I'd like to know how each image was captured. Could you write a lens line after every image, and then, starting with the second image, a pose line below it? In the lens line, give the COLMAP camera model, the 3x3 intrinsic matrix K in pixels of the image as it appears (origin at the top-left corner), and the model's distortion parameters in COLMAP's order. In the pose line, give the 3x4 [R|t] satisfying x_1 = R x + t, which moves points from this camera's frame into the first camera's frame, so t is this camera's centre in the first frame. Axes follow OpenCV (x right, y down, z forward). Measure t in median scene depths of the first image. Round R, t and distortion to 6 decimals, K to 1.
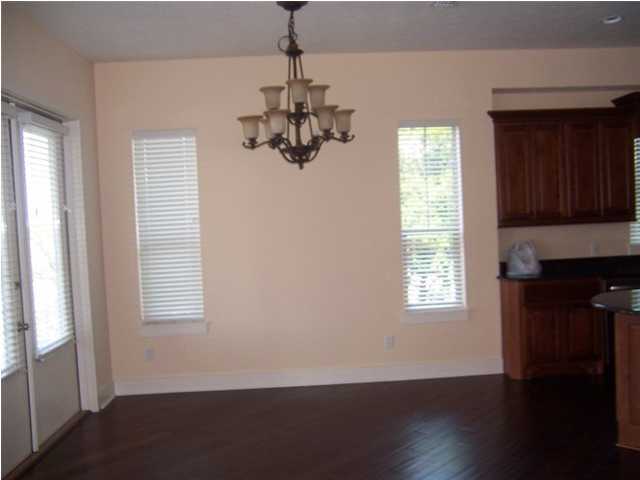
lens RADIAL K [[641.3, 0, 320.0], [0, 641.3, 240.0], [0, 0, 1]] dist [-0.009135, -0.012035]
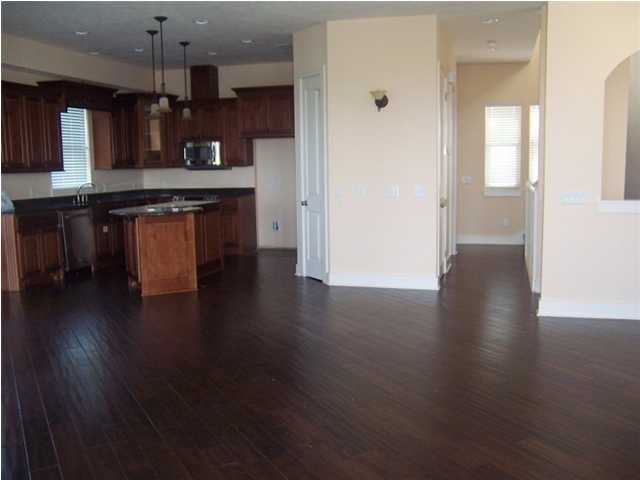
lens RADIAL K [[641.3, 0, 320.0], [0, 641.3, 240.0], [0, 0, 1]] dist [-0.009135, -0.012035]
pose [[0.324717, -0.059107, 0.943963, -0.671196], [0.009253, 0.998196, 0.059320, 0.041707], [-0.945766, -0.010528, 0.324678, 0.000635]]
